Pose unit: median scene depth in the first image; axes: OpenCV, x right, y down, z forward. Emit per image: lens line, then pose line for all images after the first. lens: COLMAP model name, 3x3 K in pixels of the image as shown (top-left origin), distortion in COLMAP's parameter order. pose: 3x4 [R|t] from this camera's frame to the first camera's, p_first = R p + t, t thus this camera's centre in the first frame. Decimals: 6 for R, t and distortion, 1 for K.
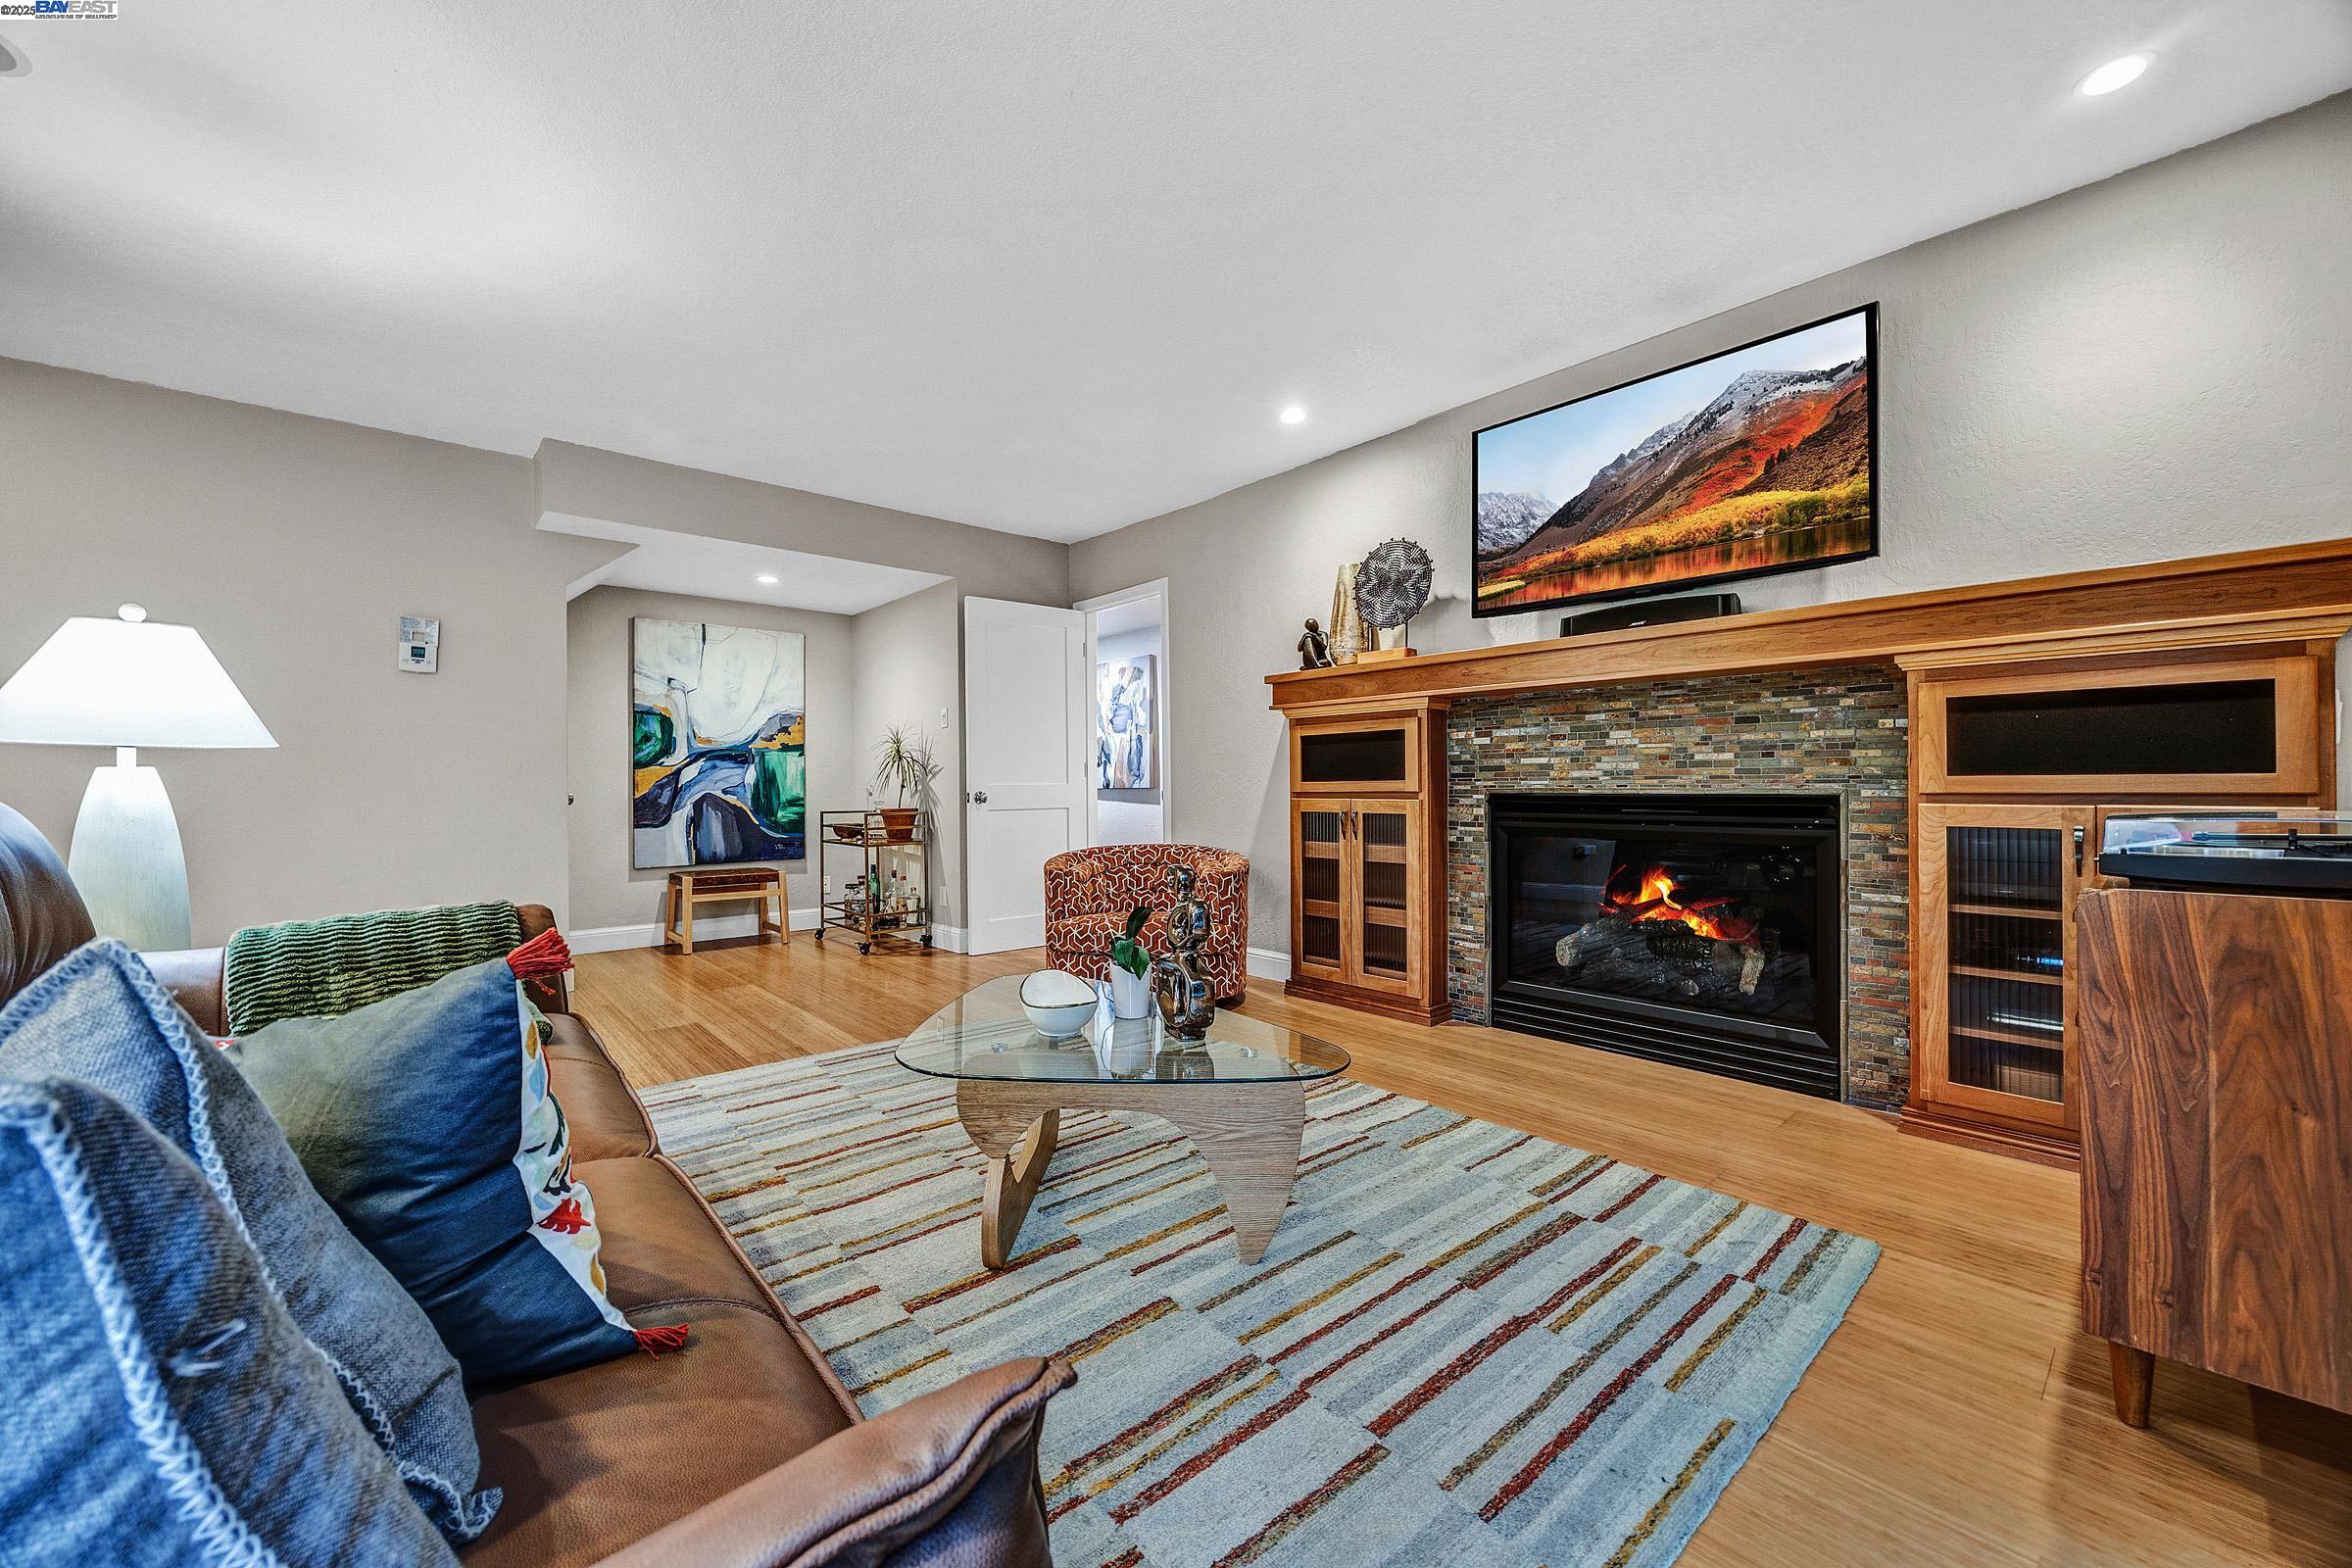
lens RADIAL K [[907.9, 0, 1164.1], [0, 907.9, 798.3], [0, 0, 1]] dist [-0.001601, -0.000401]
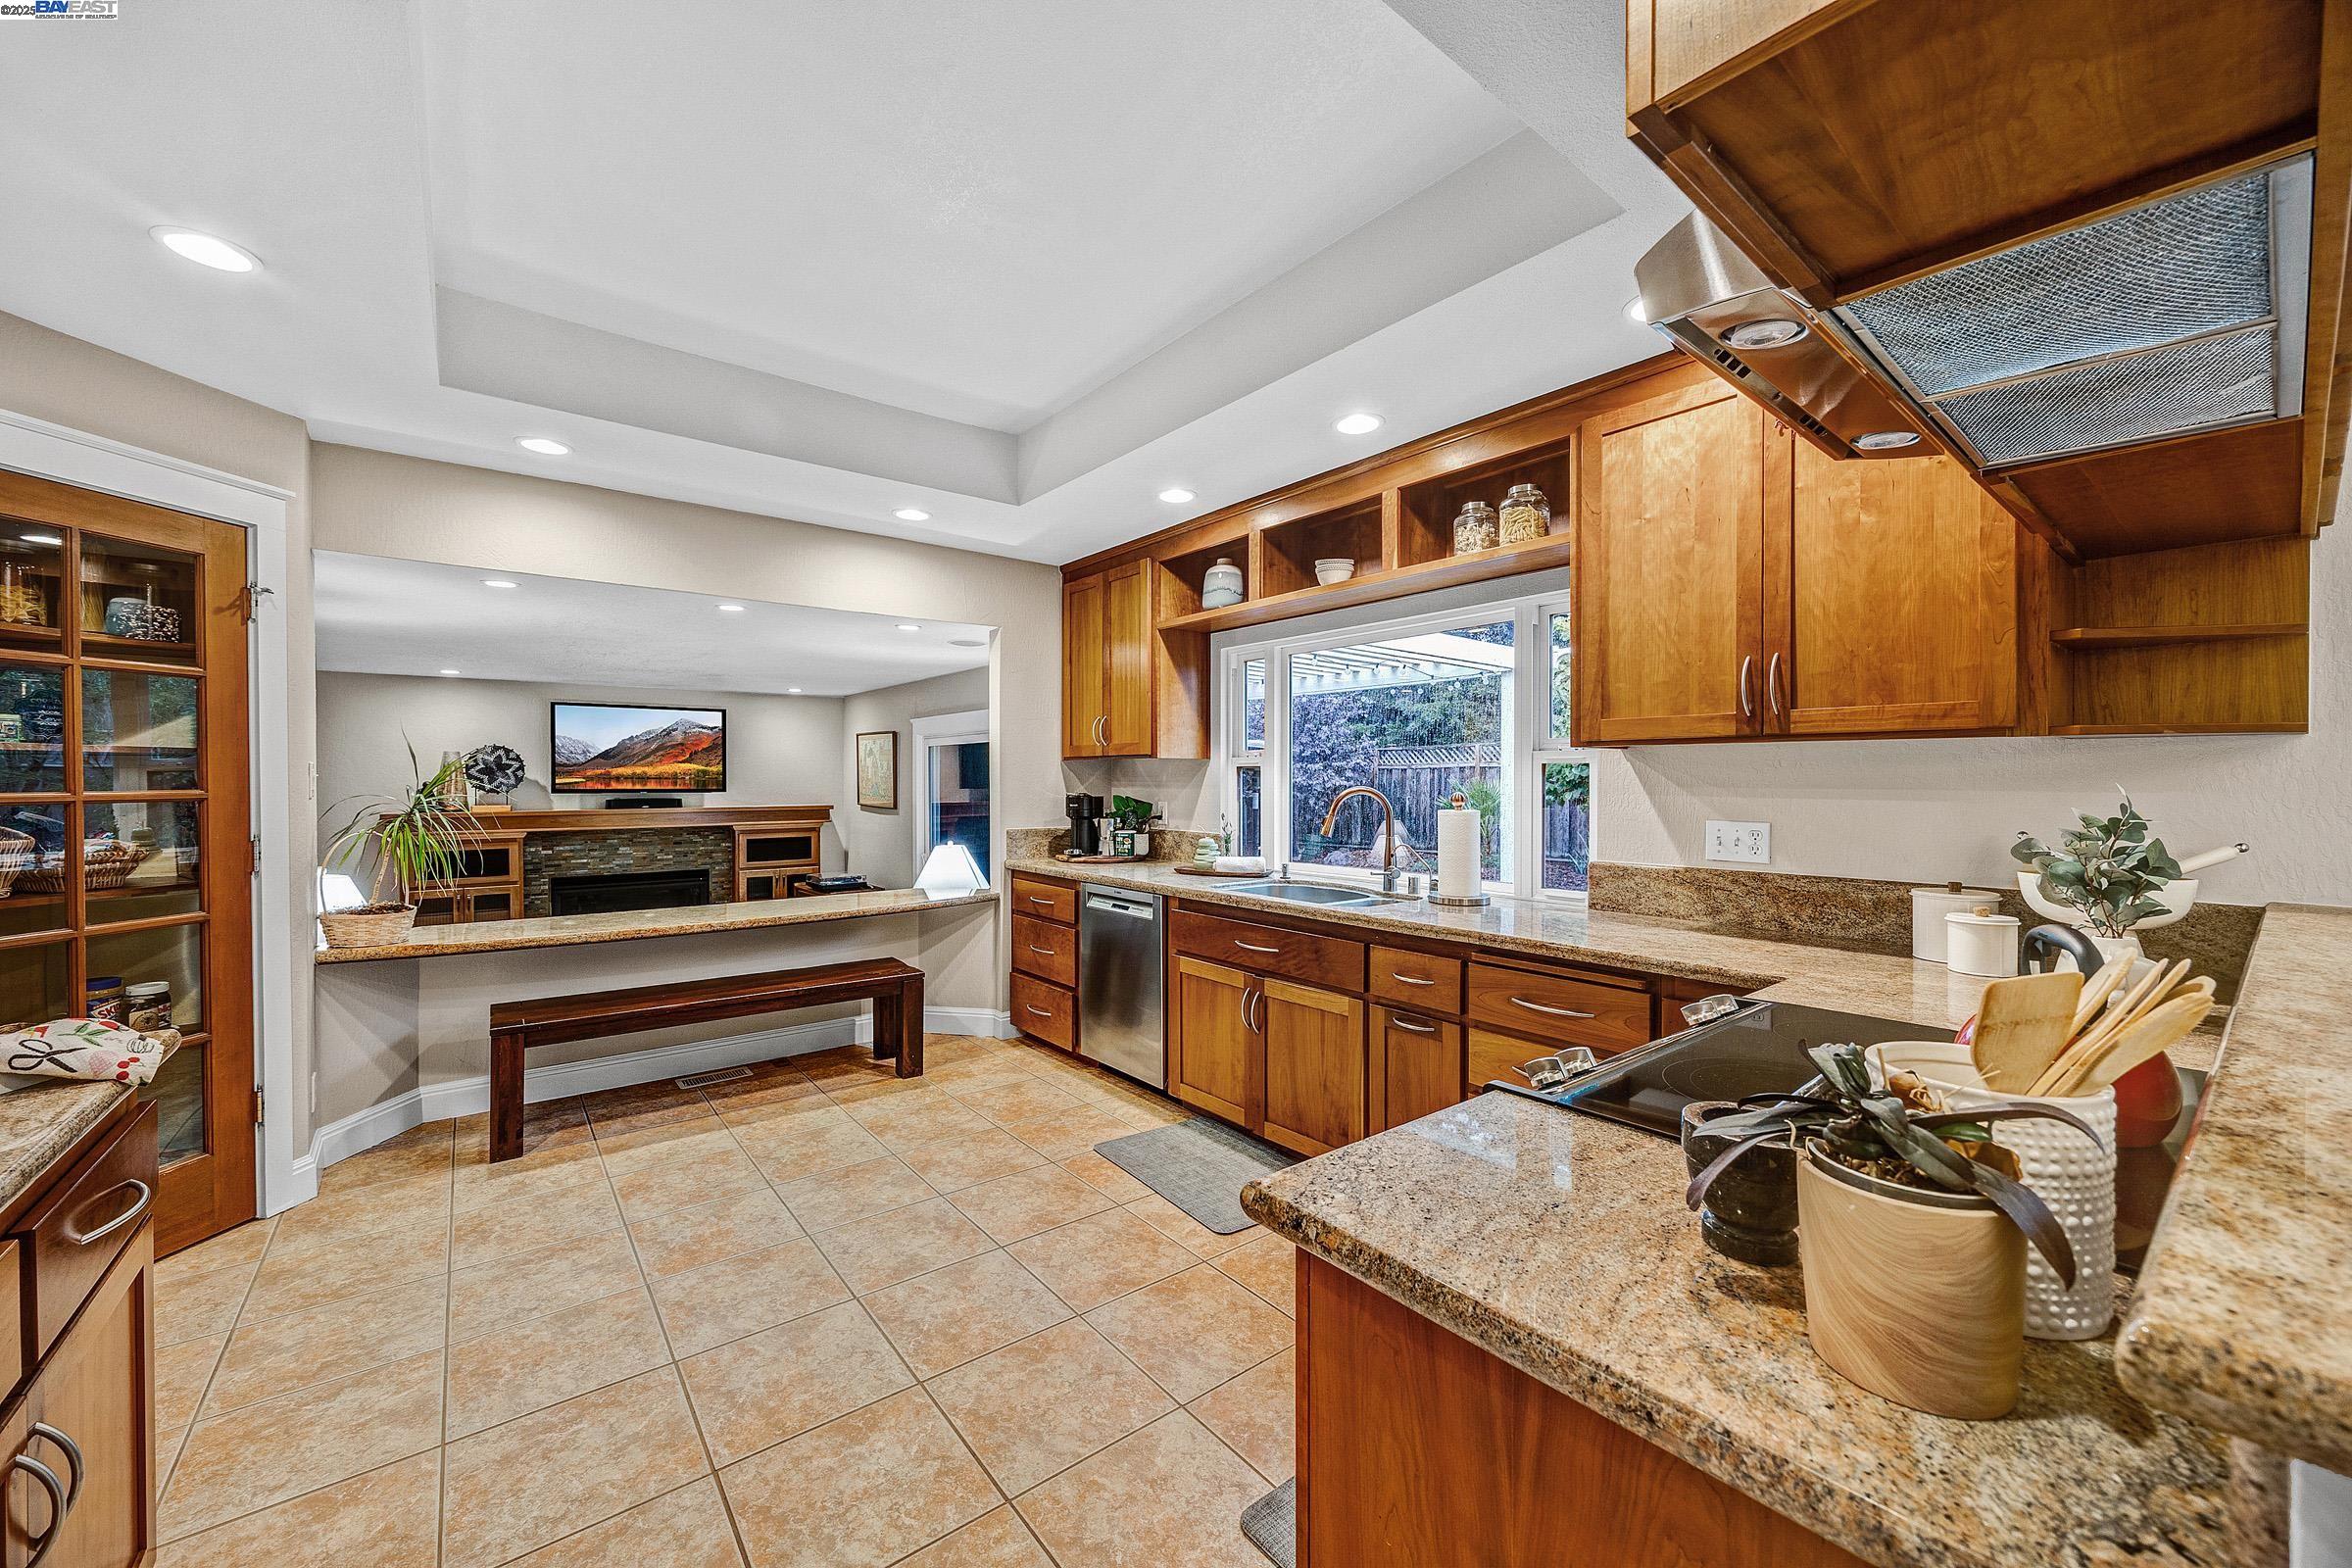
lens RADIAL K [[897.2, 0, 1176.0], [0, 897.2, 784.0], [0, 0, 1]] dist [-0.000949, 0.000137]
pose [[0.038716, -0.002556, 0.999247, -1.775133], [0.013360, 0.999909, 0.002040, -0.223919], [-0.999161, 0.013271, 0.038747, -0.530193]]
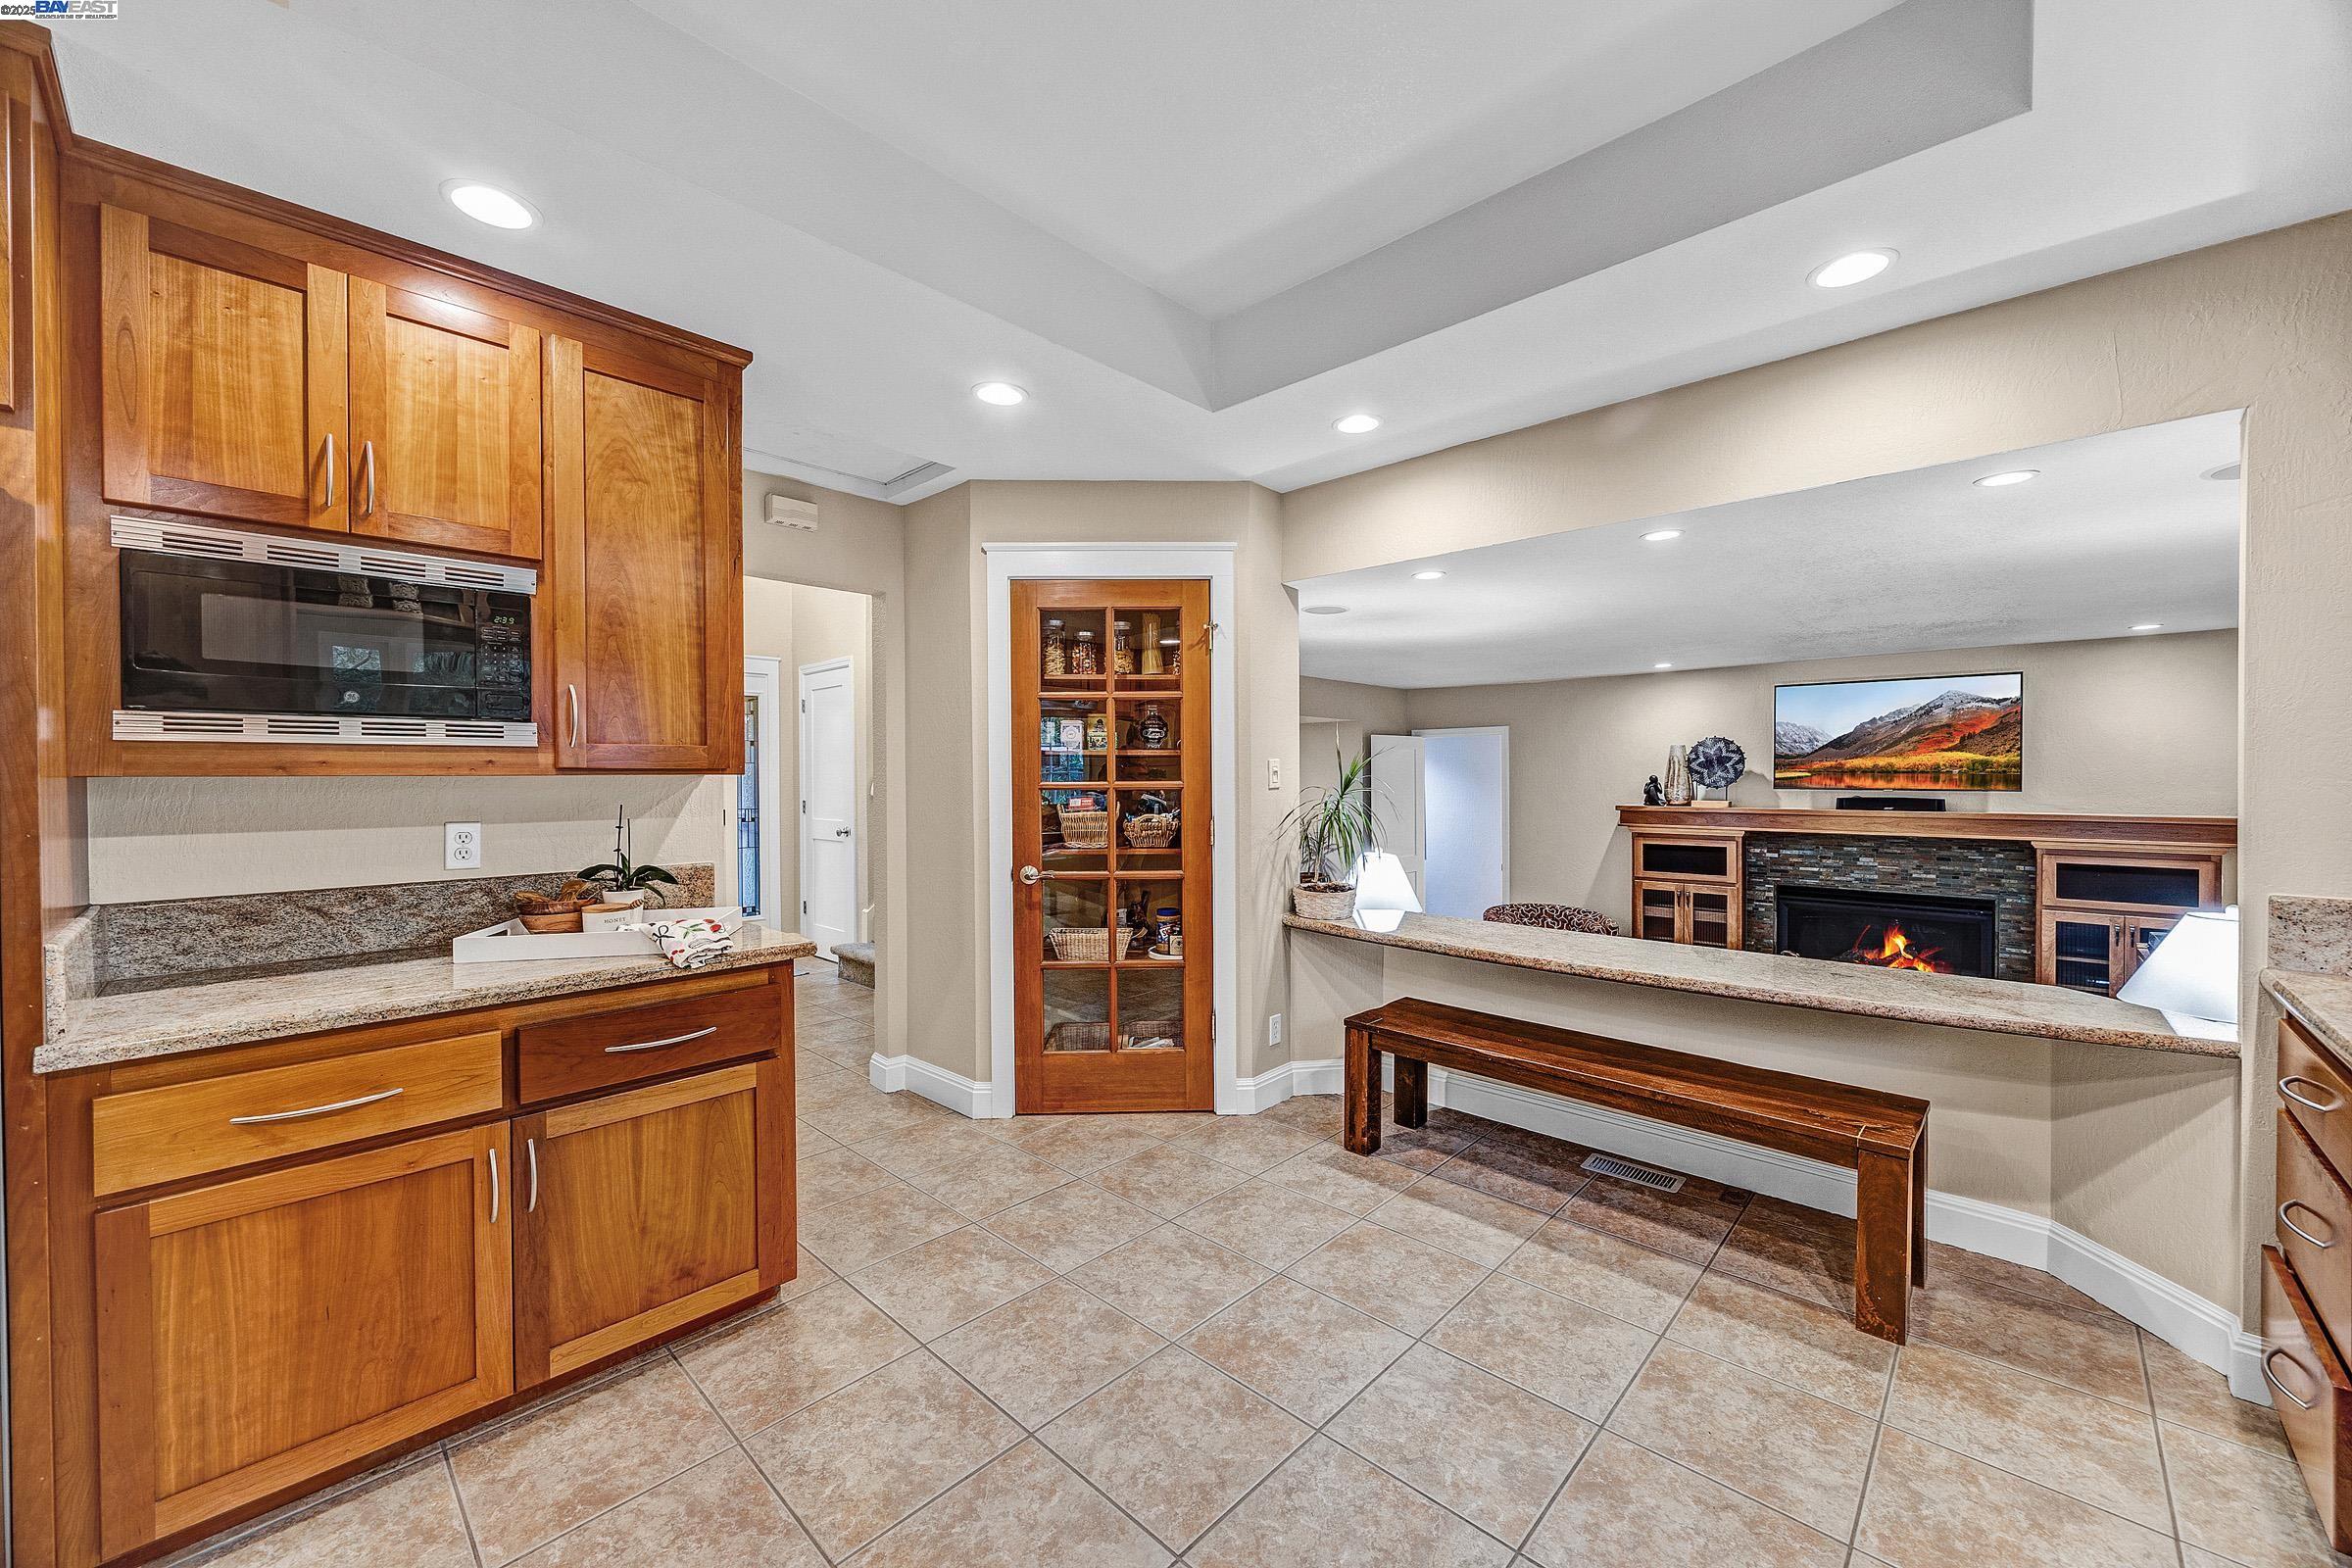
lens RADIAL K [[897.2, 0, 1176.0], [0, 897.2, 784.0], [0, 0, 1]] dist [-0.000949, 0.000137]
pose [[0.994538, 0.001094, 0.104365, -1.125138], [-0.000878, 0.999997, -0.002123, -0.222702], [-0.104367, 0.002020, 0.994537, -0.712226]]
